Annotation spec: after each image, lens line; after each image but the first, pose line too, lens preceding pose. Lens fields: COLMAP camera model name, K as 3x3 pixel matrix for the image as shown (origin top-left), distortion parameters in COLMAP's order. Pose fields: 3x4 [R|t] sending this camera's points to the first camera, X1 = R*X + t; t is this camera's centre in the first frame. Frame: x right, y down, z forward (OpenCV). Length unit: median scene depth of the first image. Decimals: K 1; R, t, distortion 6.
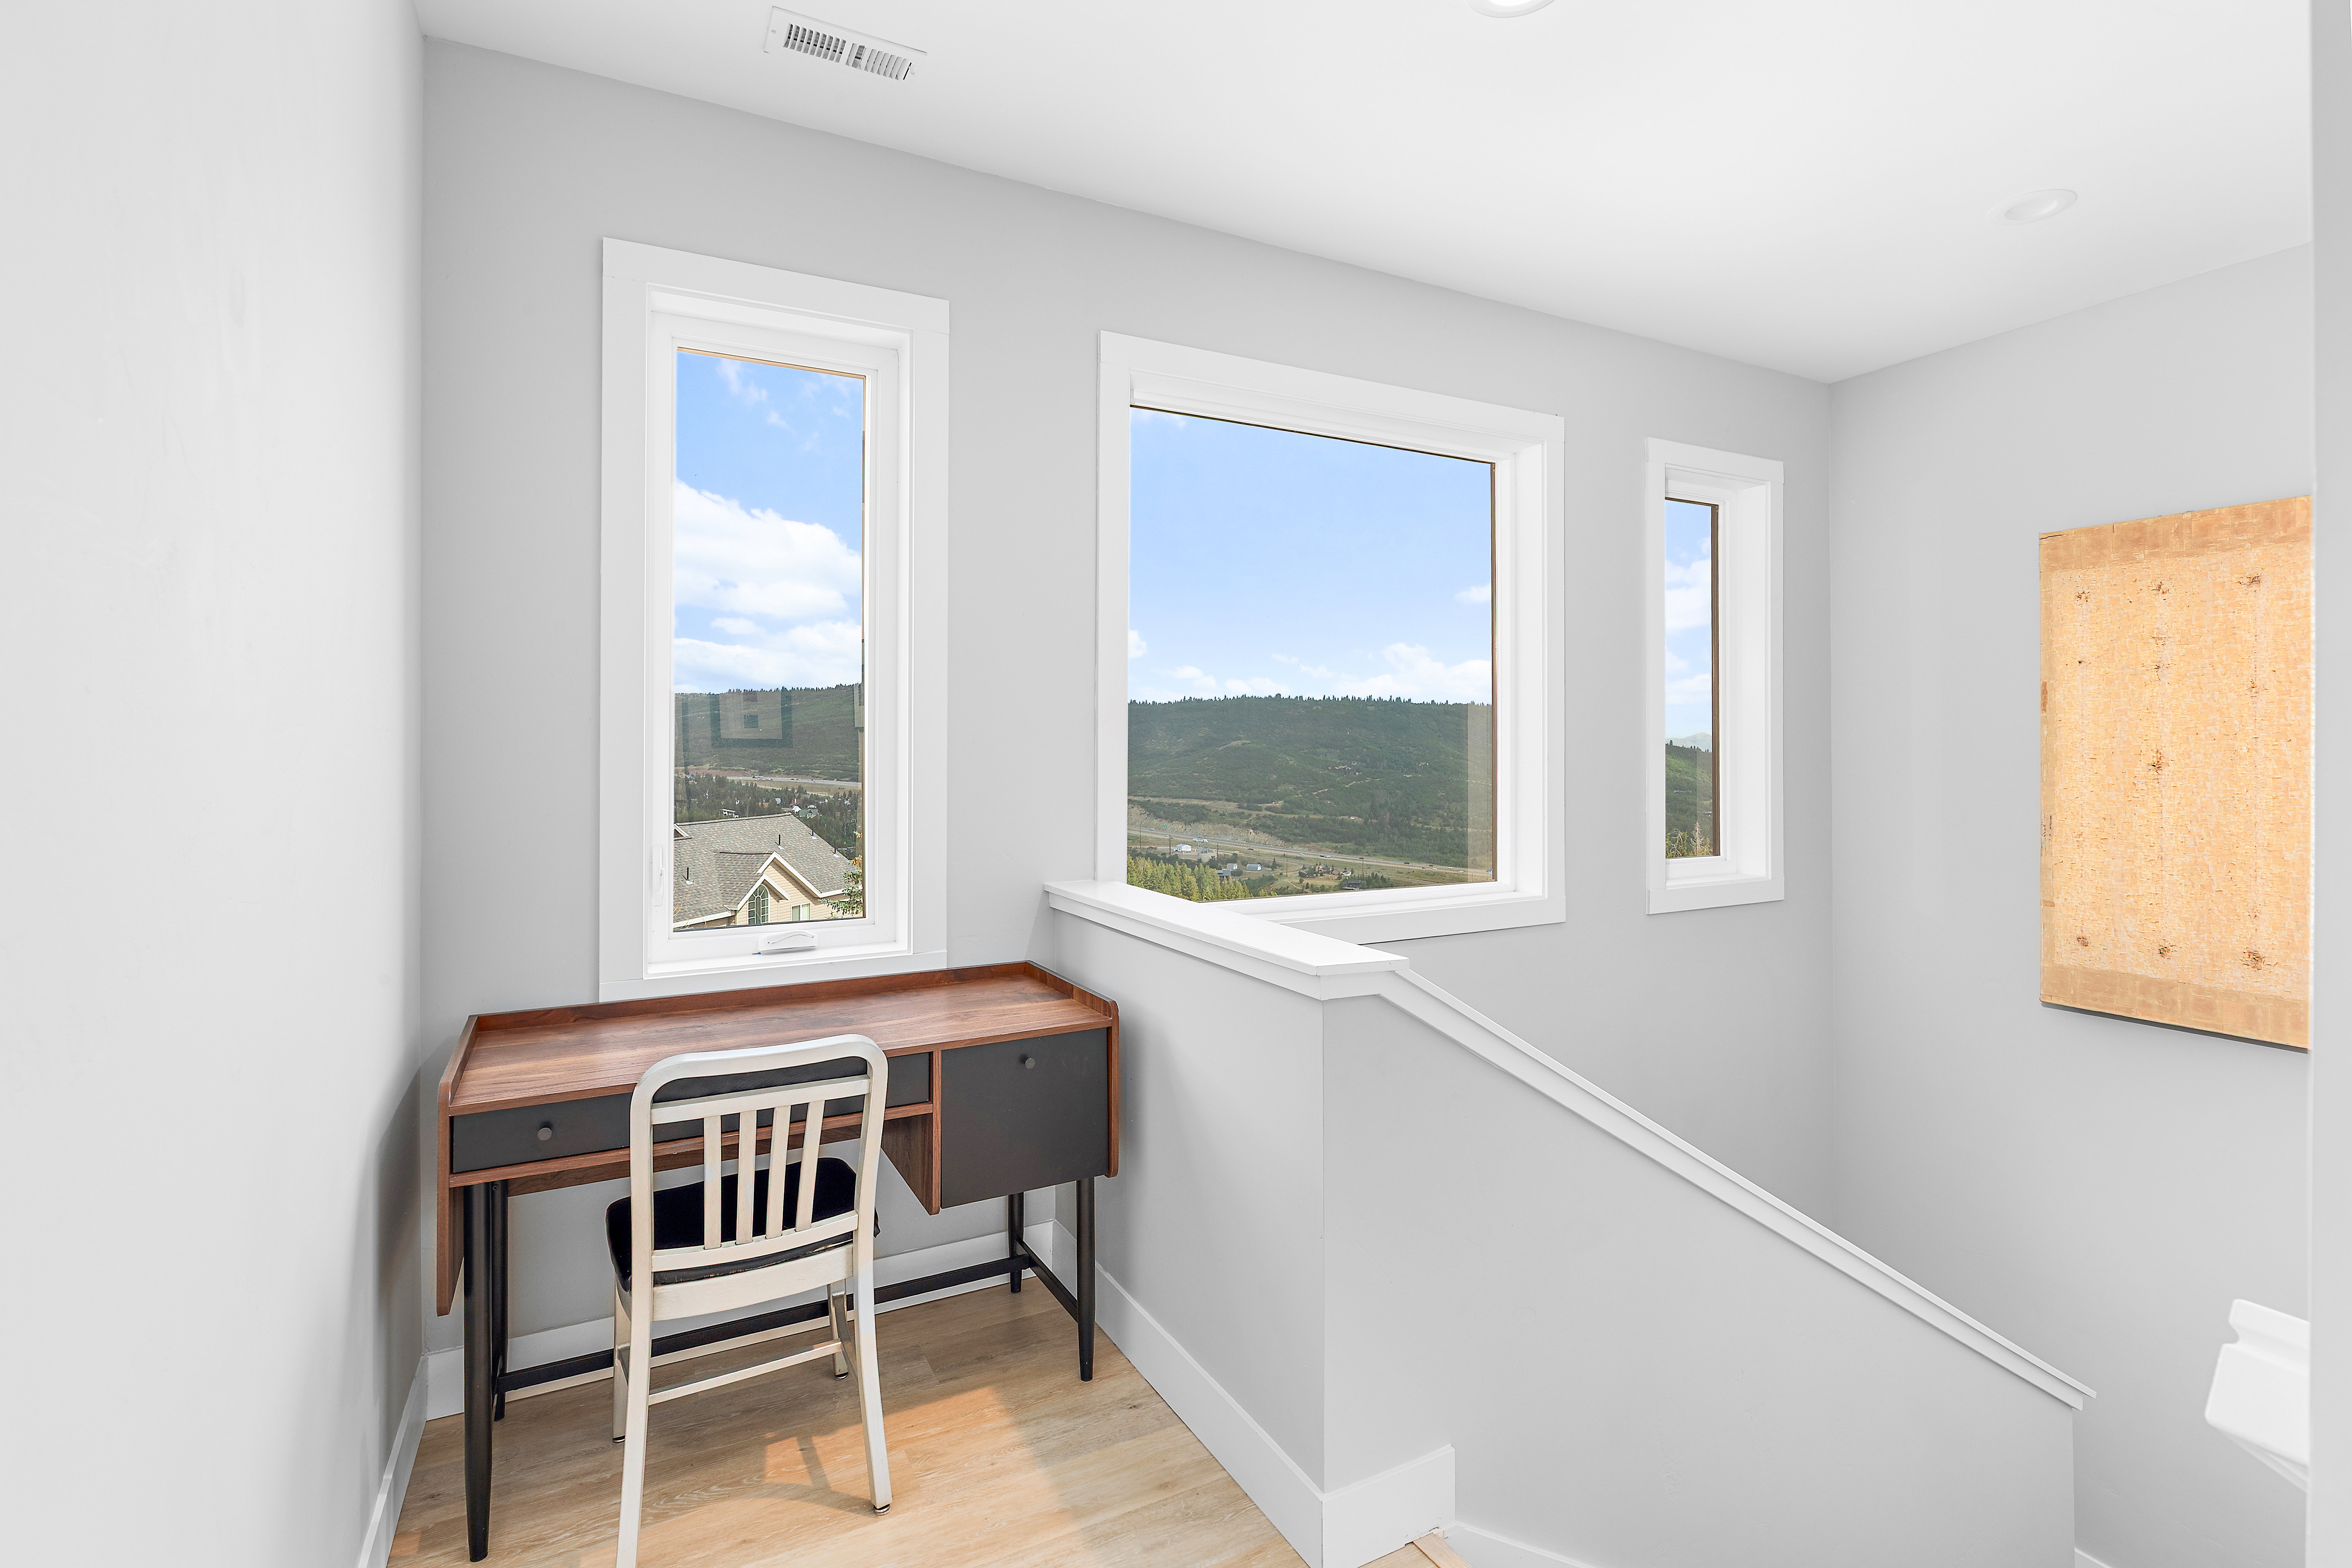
lens RADIAL K [[1118.2, 0, 1210.7], [0, 1118.2, 743.0], [0, 0, 1]] dist [-0.004308, 0.000157]
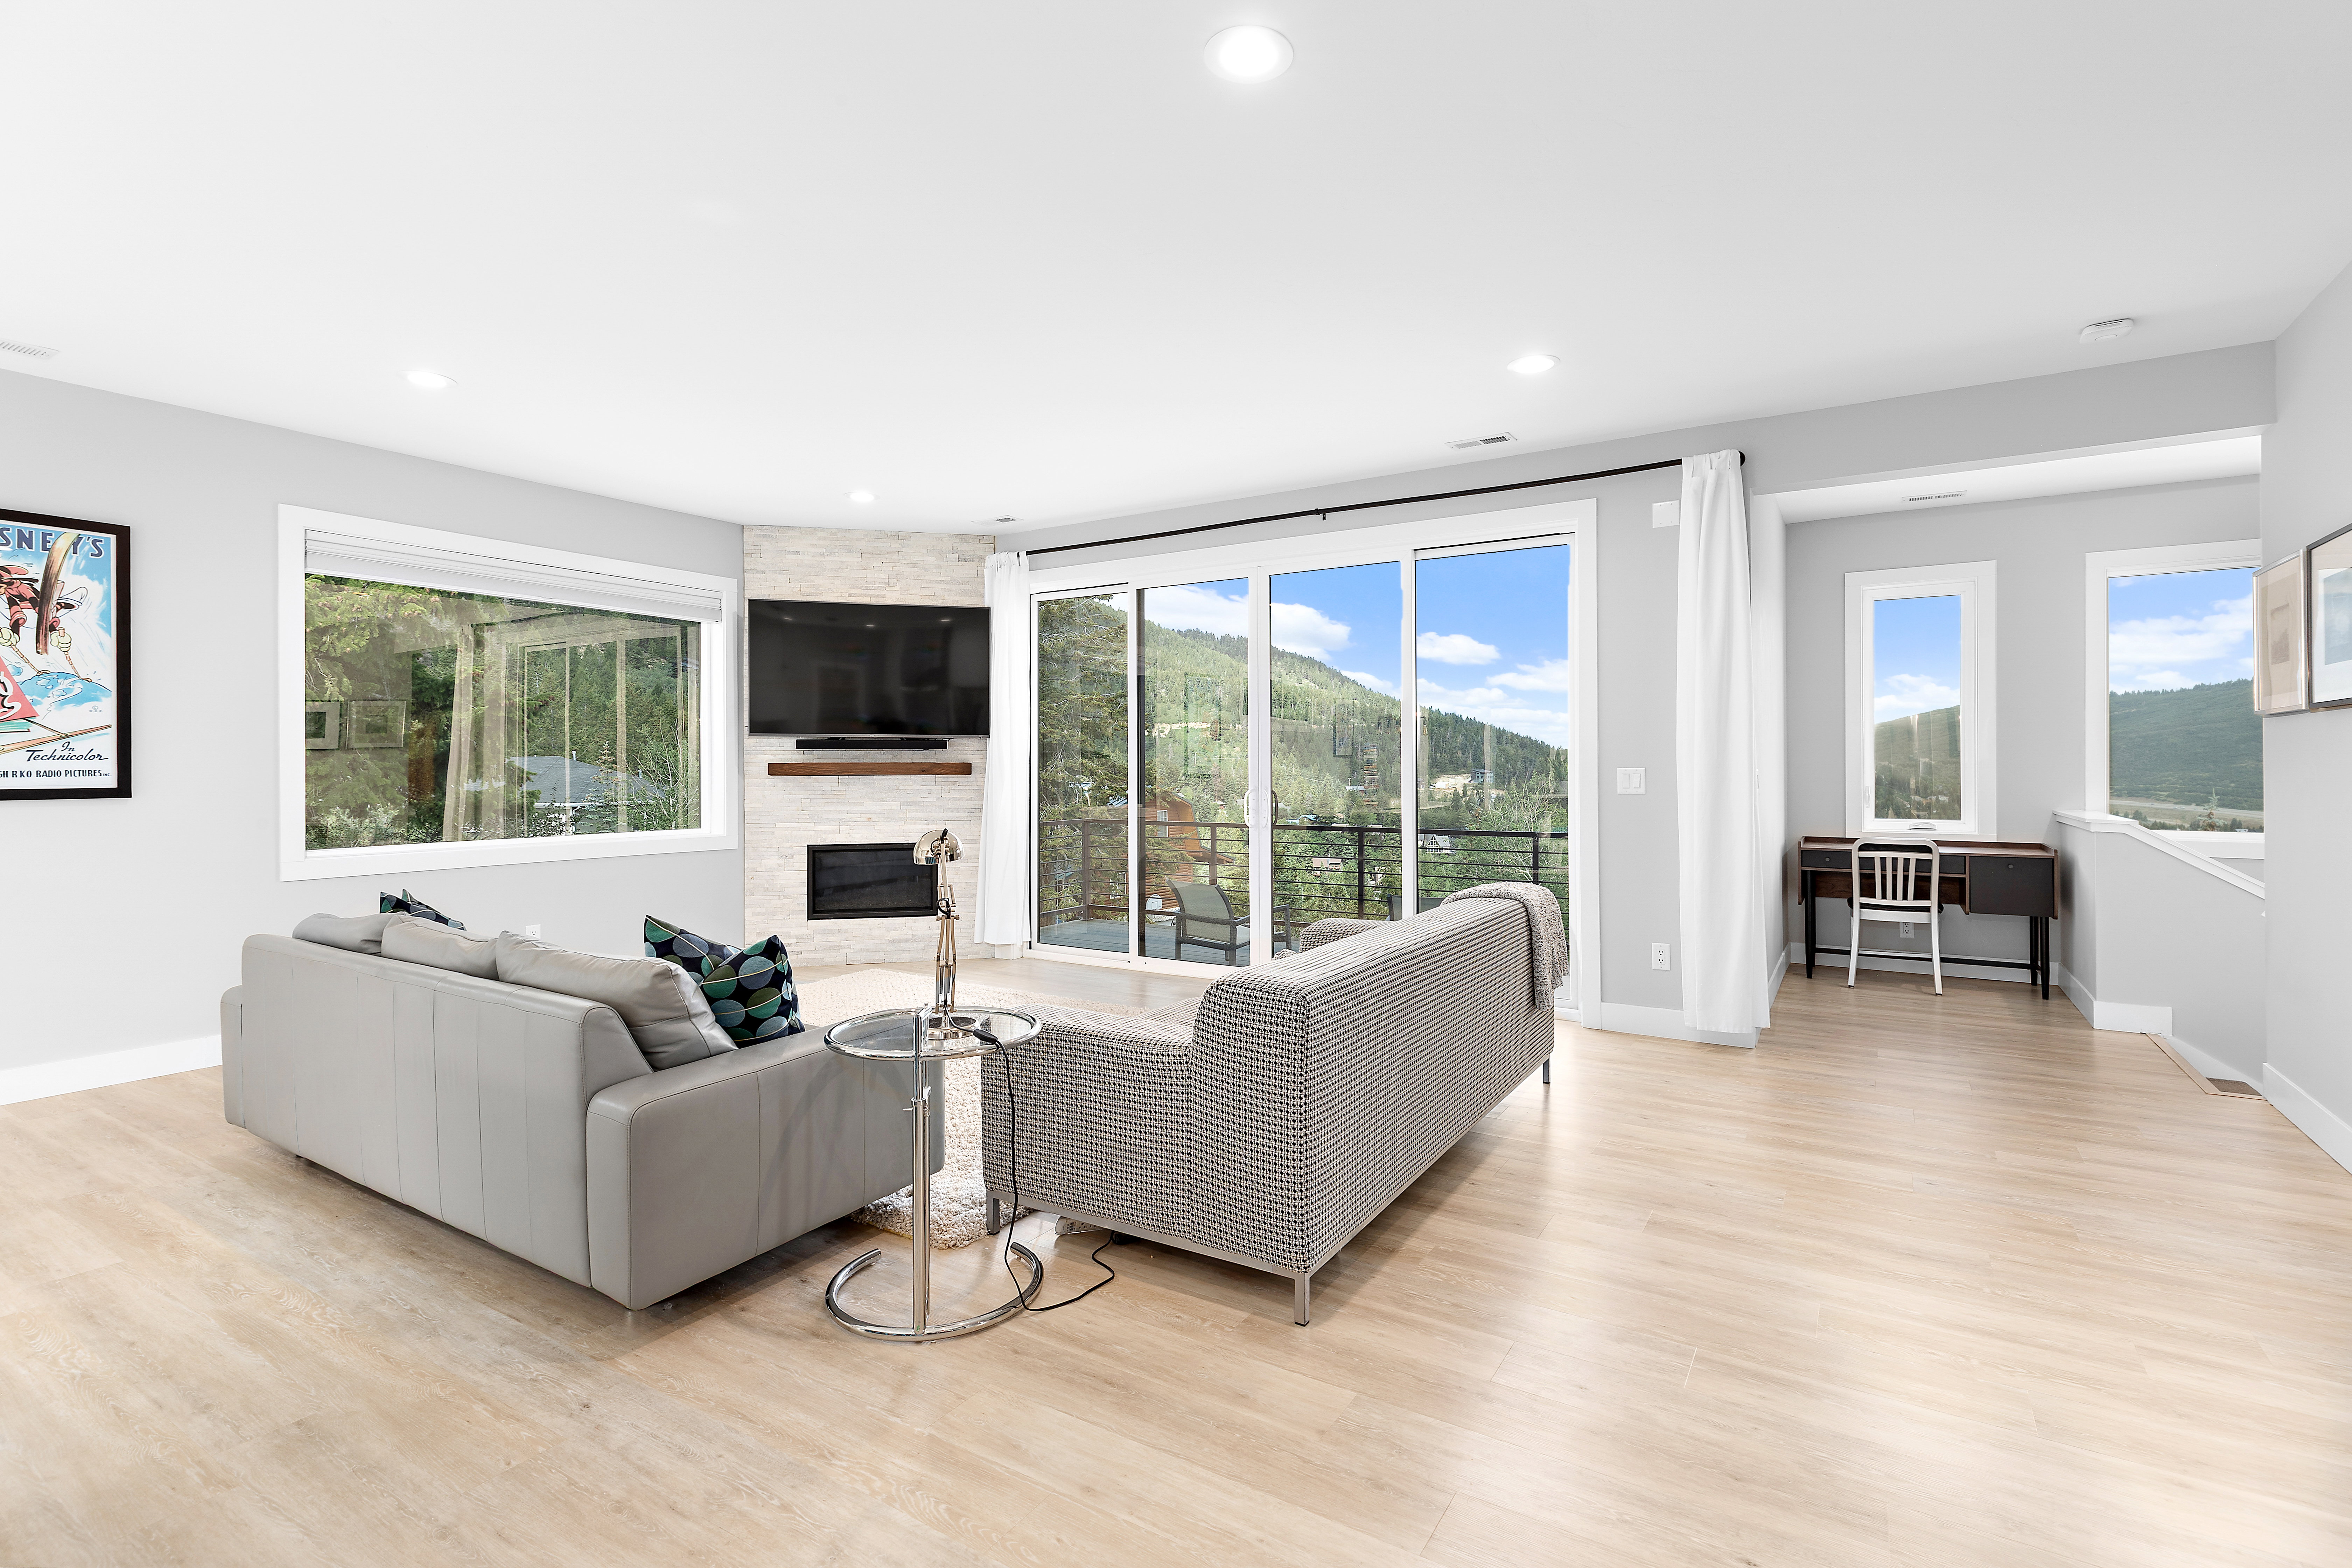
lens RADIAL K [[1093.8, 0, 1173.7], [0, 1093.8, 772.7], [0, 0, 1]] dist [0.001055, -0.000747]
pose [[0.480832, 0.001892, -0.876811, 1.379753], [0.008019, 0.999946, 0.006555, 0.036106], [0.876776, -0.010183, 0.480791, -2.367588]]
